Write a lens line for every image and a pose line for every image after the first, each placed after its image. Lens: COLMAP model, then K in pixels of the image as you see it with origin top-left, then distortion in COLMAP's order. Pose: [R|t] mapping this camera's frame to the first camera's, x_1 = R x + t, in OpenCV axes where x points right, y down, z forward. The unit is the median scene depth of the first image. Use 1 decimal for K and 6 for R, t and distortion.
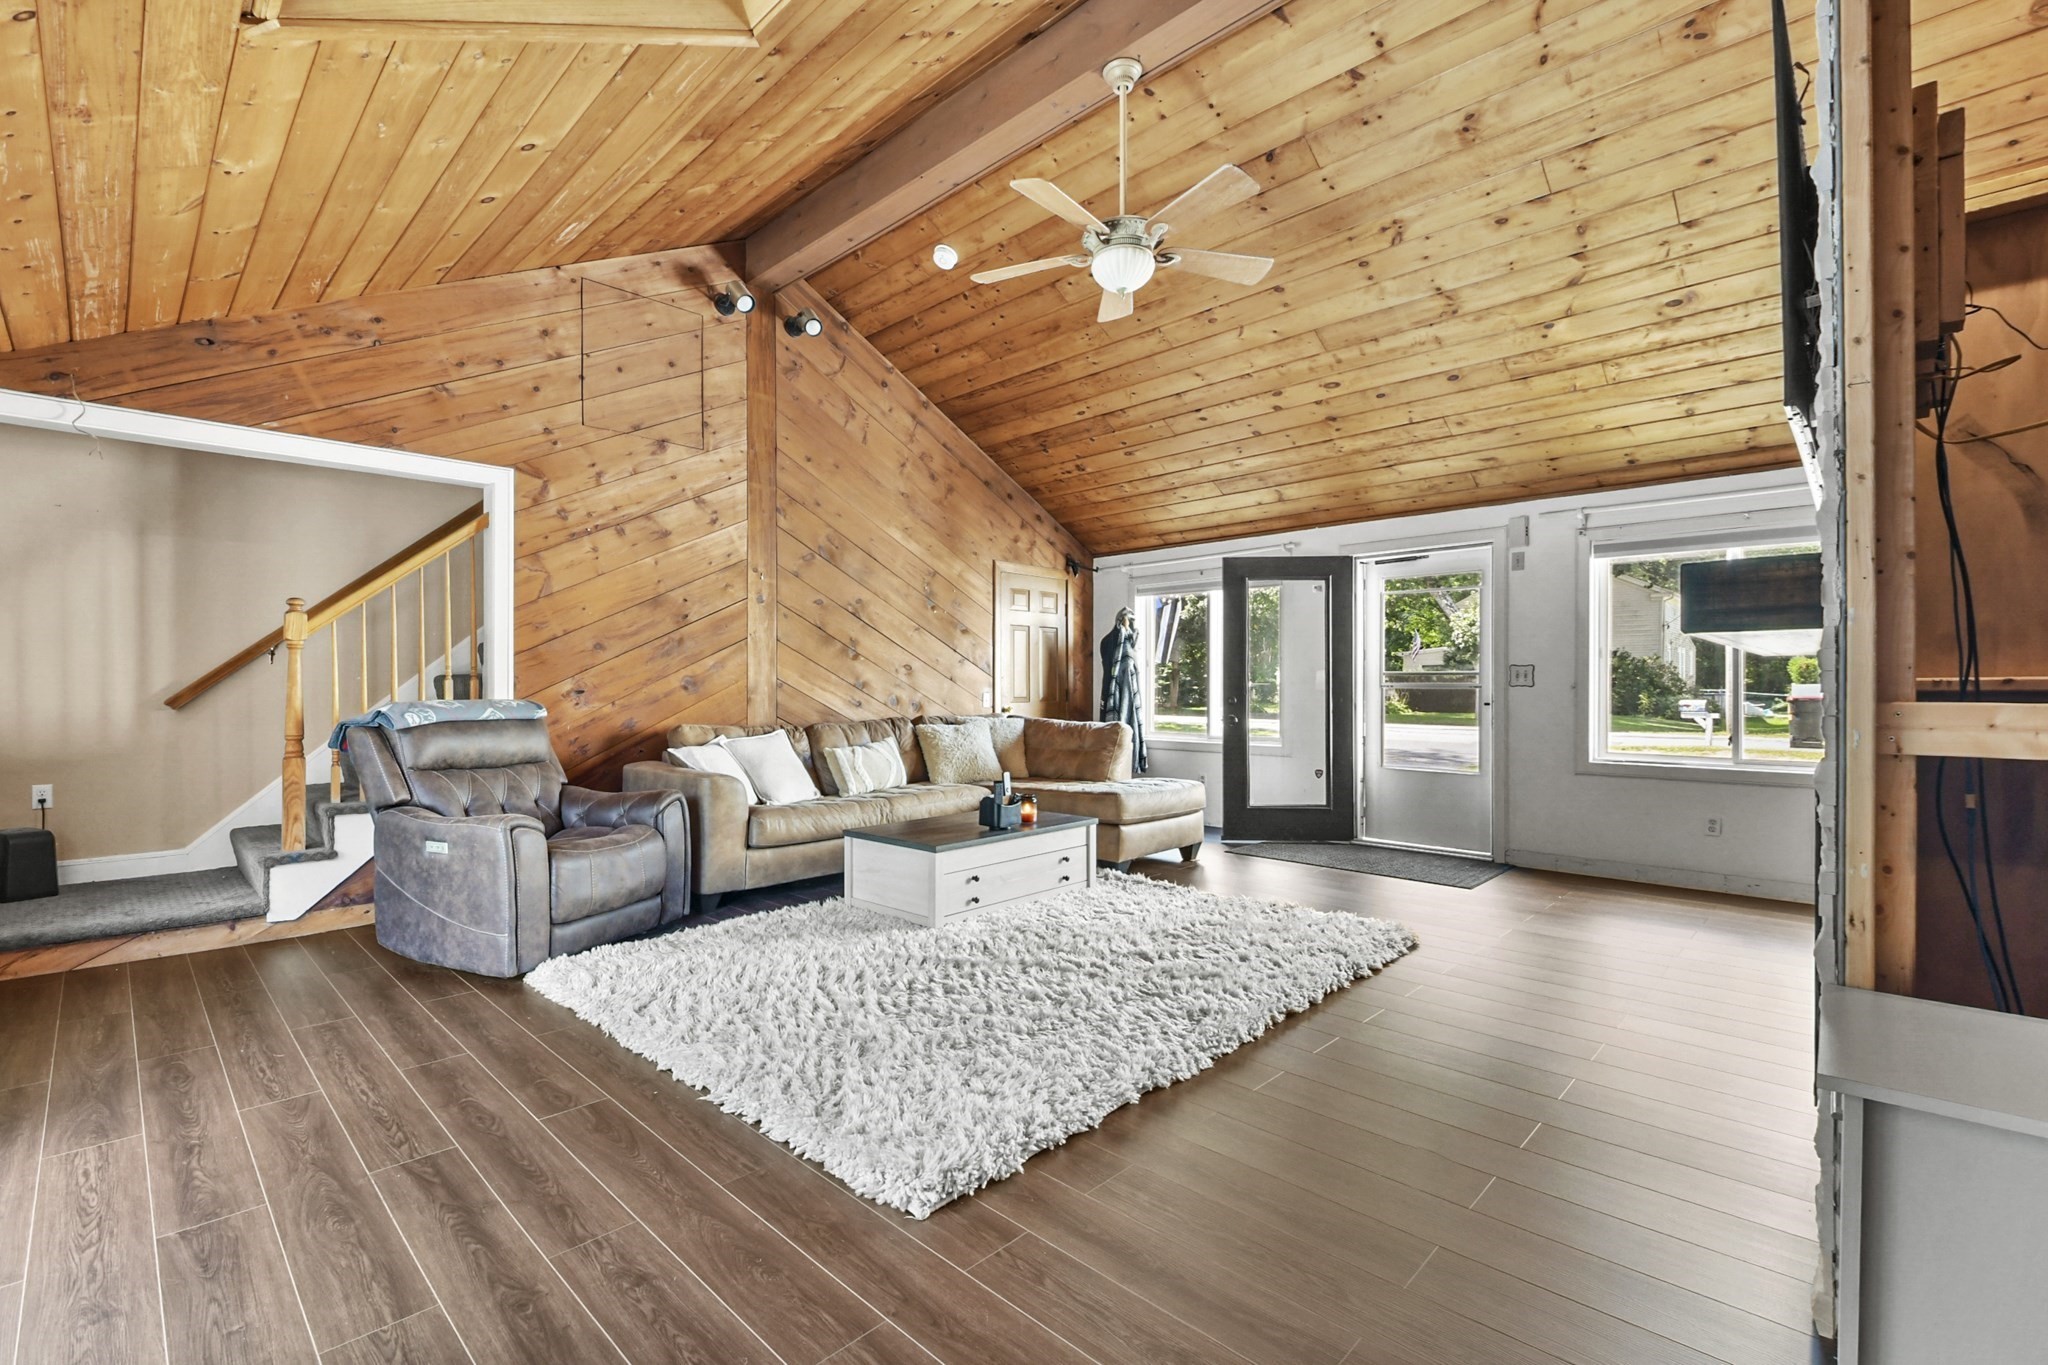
lens RADIAL K [[893.1, 0, 1008.1], [0, 893.1, 688.2], [0, 0, 1]] dist [0.019037, -0.015901]
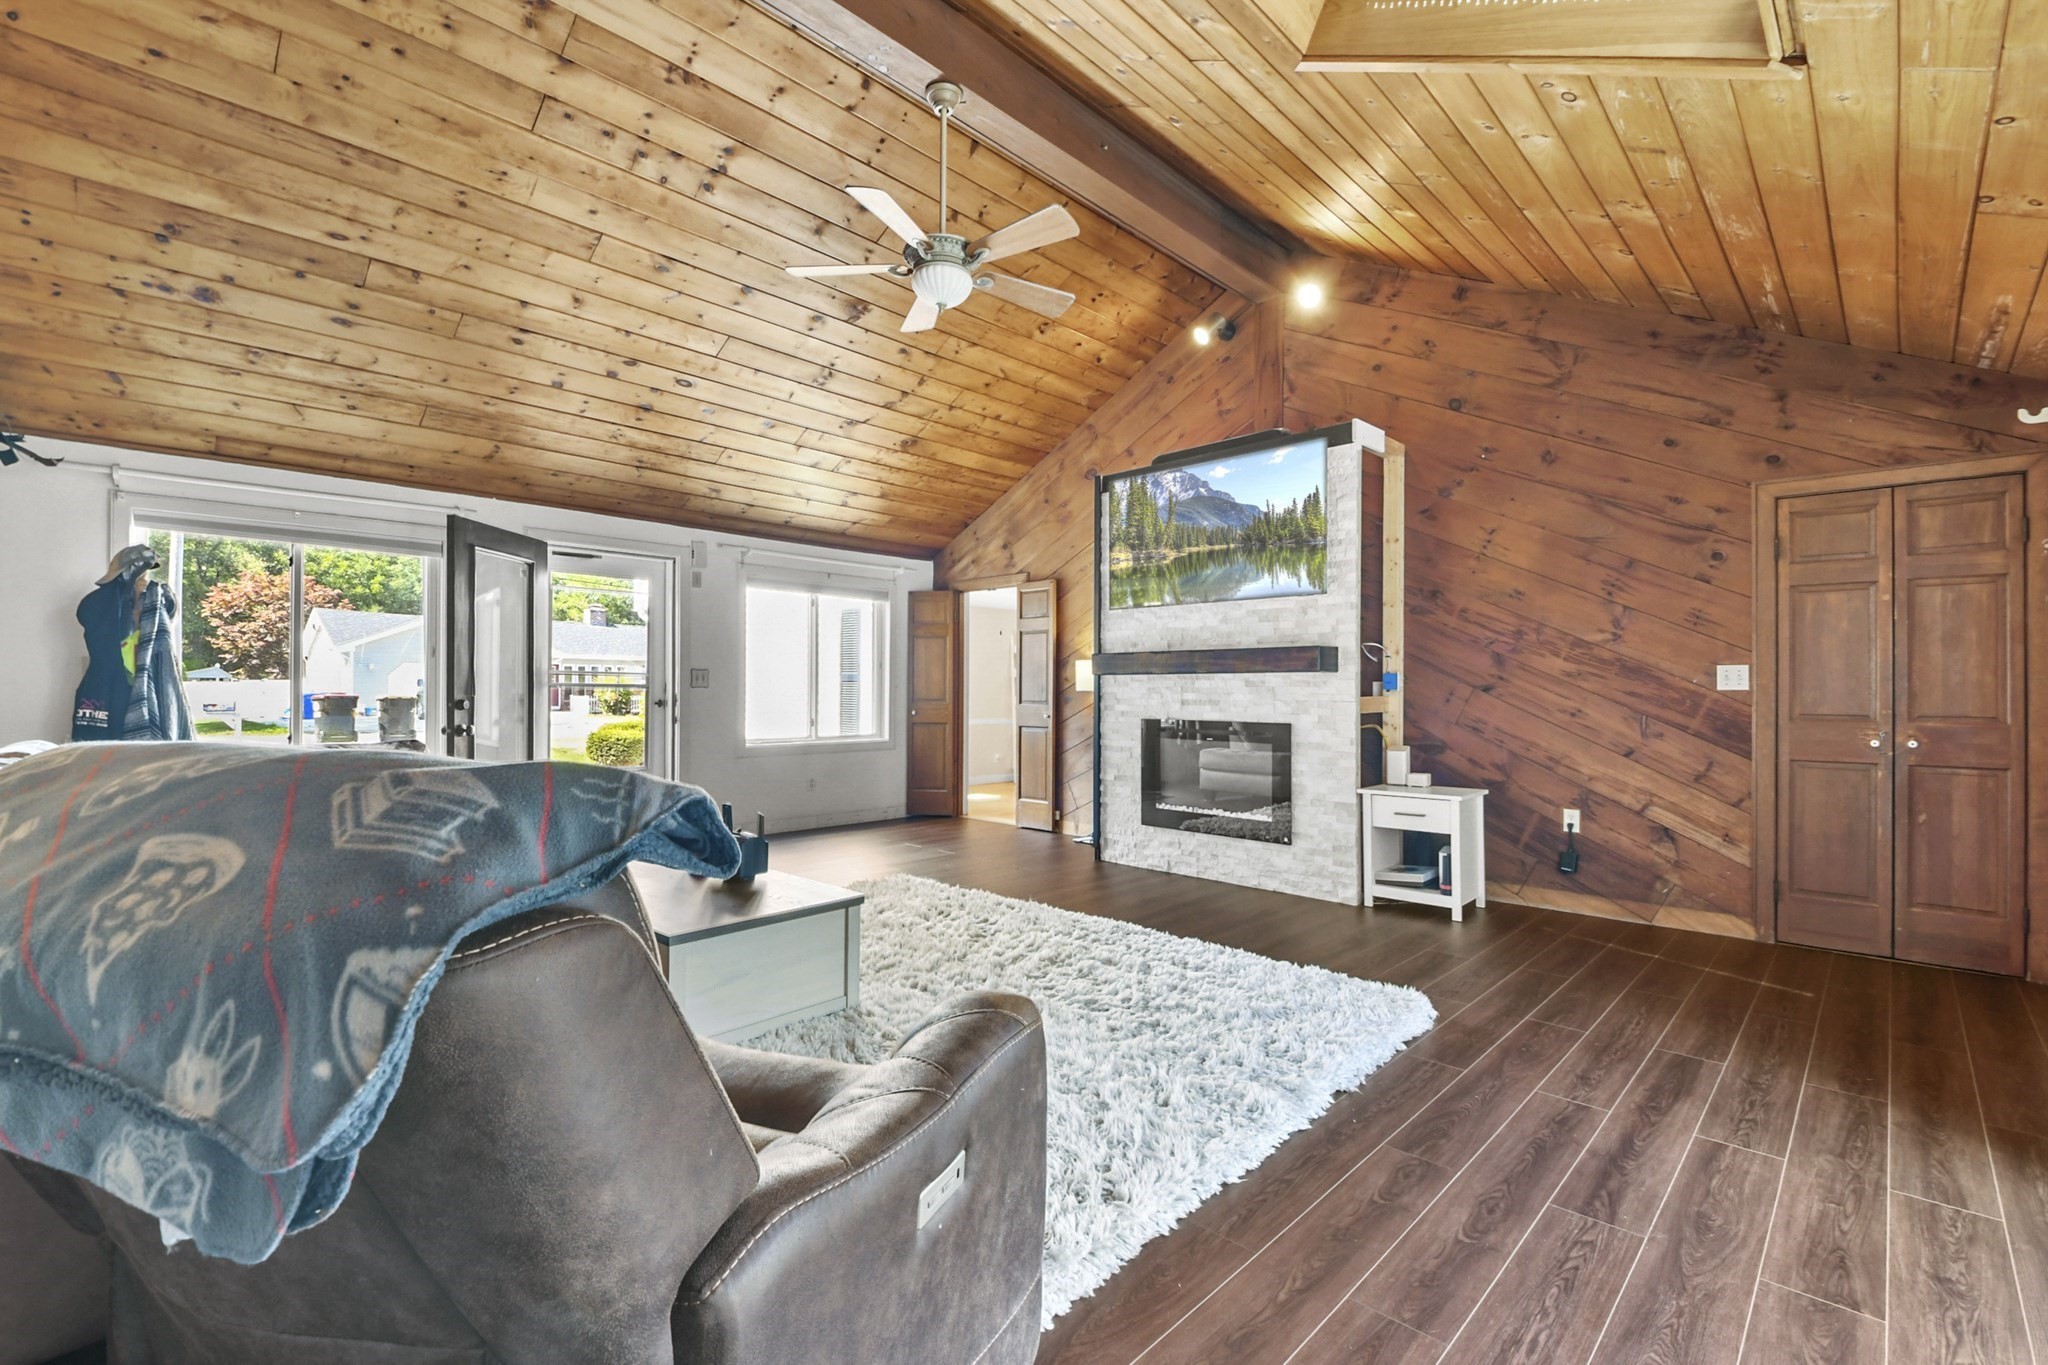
lens RADIAL K [[893.1, 0, 1008.1], [0, 893.1, 688.2], [0, 0, 1]] dist [0.019037, -0.015901]
pose [[-0.002030, 0.003586, 0.999992, -1.631431], [-0.007855, 0.999963, -0.003602, -0.000308], [-0.999967, -0.007862, -0.002002, 1.666585]]
